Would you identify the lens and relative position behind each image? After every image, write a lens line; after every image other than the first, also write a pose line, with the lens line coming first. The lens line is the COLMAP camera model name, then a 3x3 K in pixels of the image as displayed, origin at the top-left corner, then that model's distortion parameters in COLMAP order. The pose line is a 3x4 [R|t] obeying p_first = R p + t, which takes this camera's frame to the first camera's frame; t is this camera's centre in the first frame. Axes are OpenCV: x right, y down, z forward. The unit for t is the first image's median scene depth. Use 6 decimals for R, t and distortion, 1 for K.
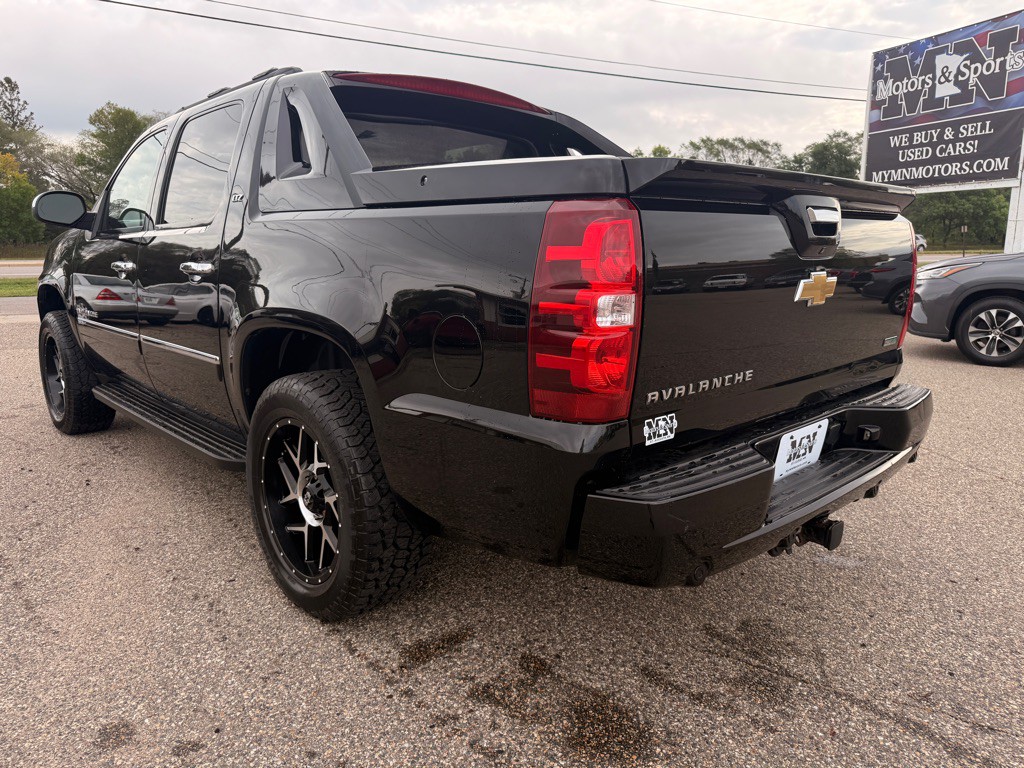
lens RADIAL K [[731.3, 0, 514.7], [0, 731.3, 380.9], [0, 0, 1]] dist [0.000698, -0.005938]
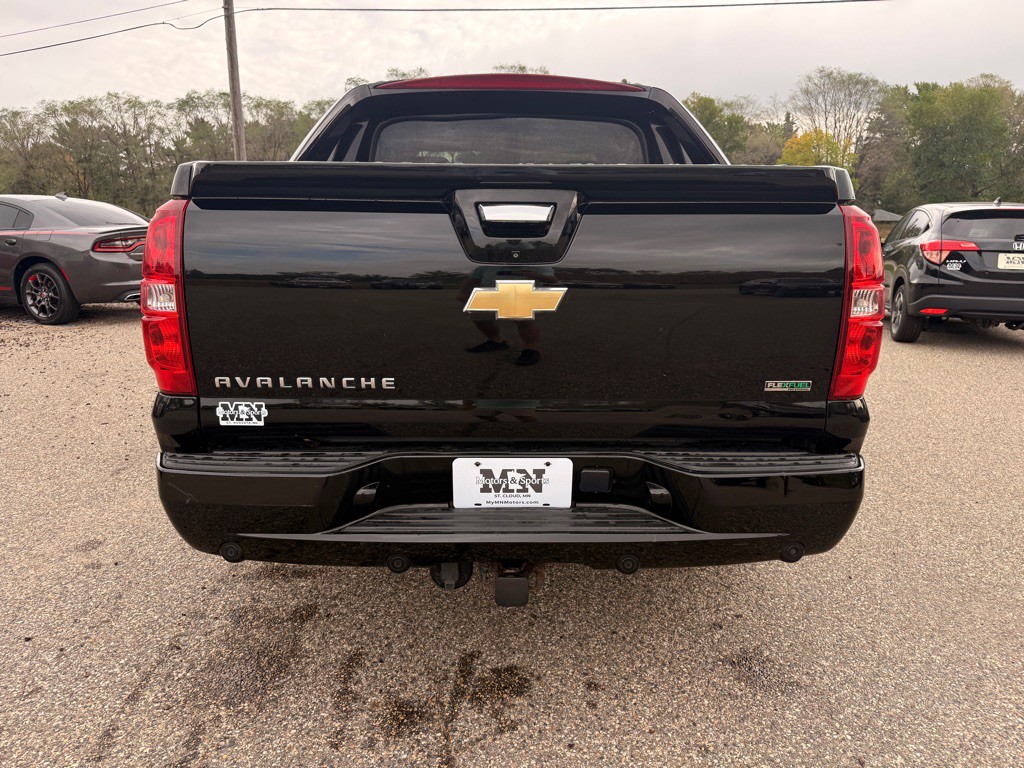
lens RADIAL K [[731.3, 0, 514.7], [0, 731.3, 380.9], [0, 0, 1]] dist [0.000698, -0.005938]
pose [[0.731919, 0.150105, -0.664652, 2.588865], [-0.131512, 0.988213, 0.078356, -0.257135], [0.668580, 0.030060, 0.743033, 0.994921]]
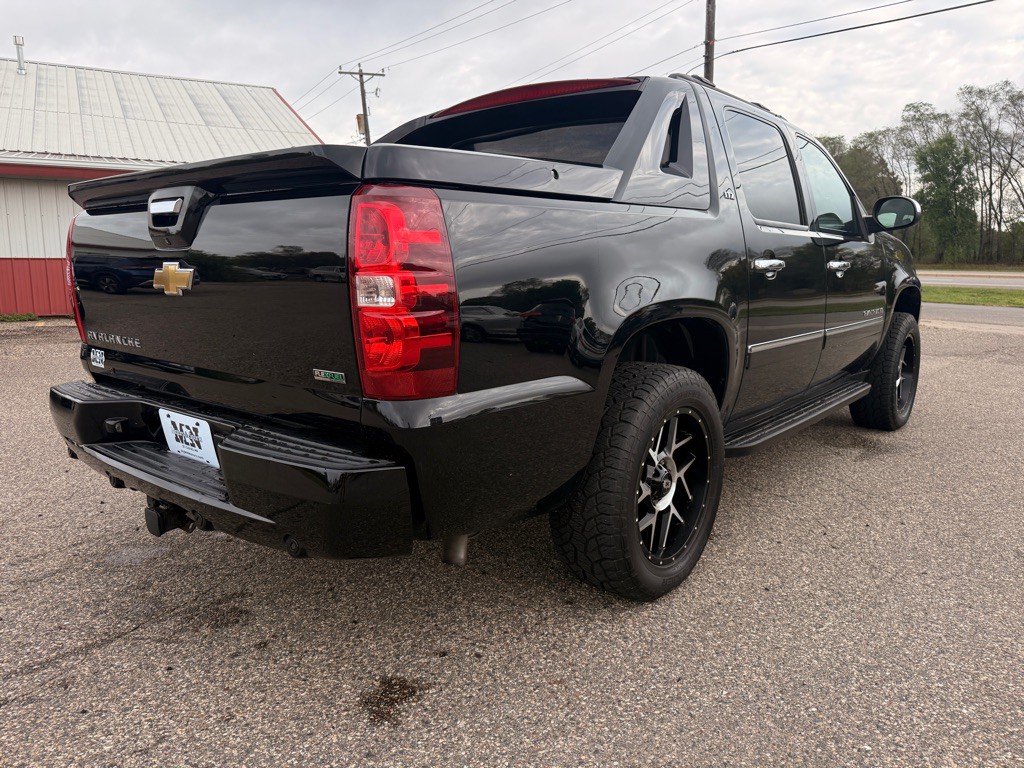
lens RADIAL K [[744.8, 0, 512.0], [0, 744.8, 384.0], [0, 0, 1]] dist [0.004382, -0.001482]
pose [[0.104914, 0.166233, -0.980490, 3.951293], [-0.188409, 0.971397, 0.144531, -0.578567], [0.976471, 0.169570, 0.133232, 3.530493]]
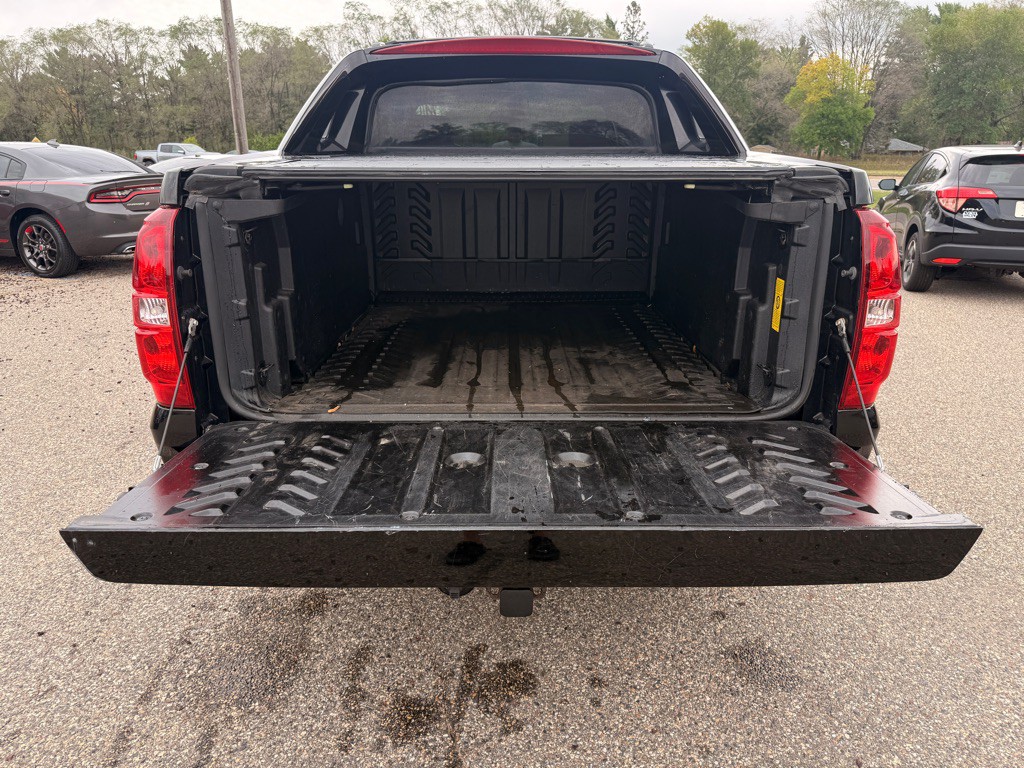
lens RADIAL K [[731.9, 0, 517.8], [0, 731.9, 379.3], [0, 0, 1]] dist [-0.000453, -0.004592]
pose [[0.730007, 0.205175, -0.651914, 2.519272], [-0.127028, 0.977986, 0.165554, -0.491211], [0.671530, -0.038044, 0.740000, 1.036386]]
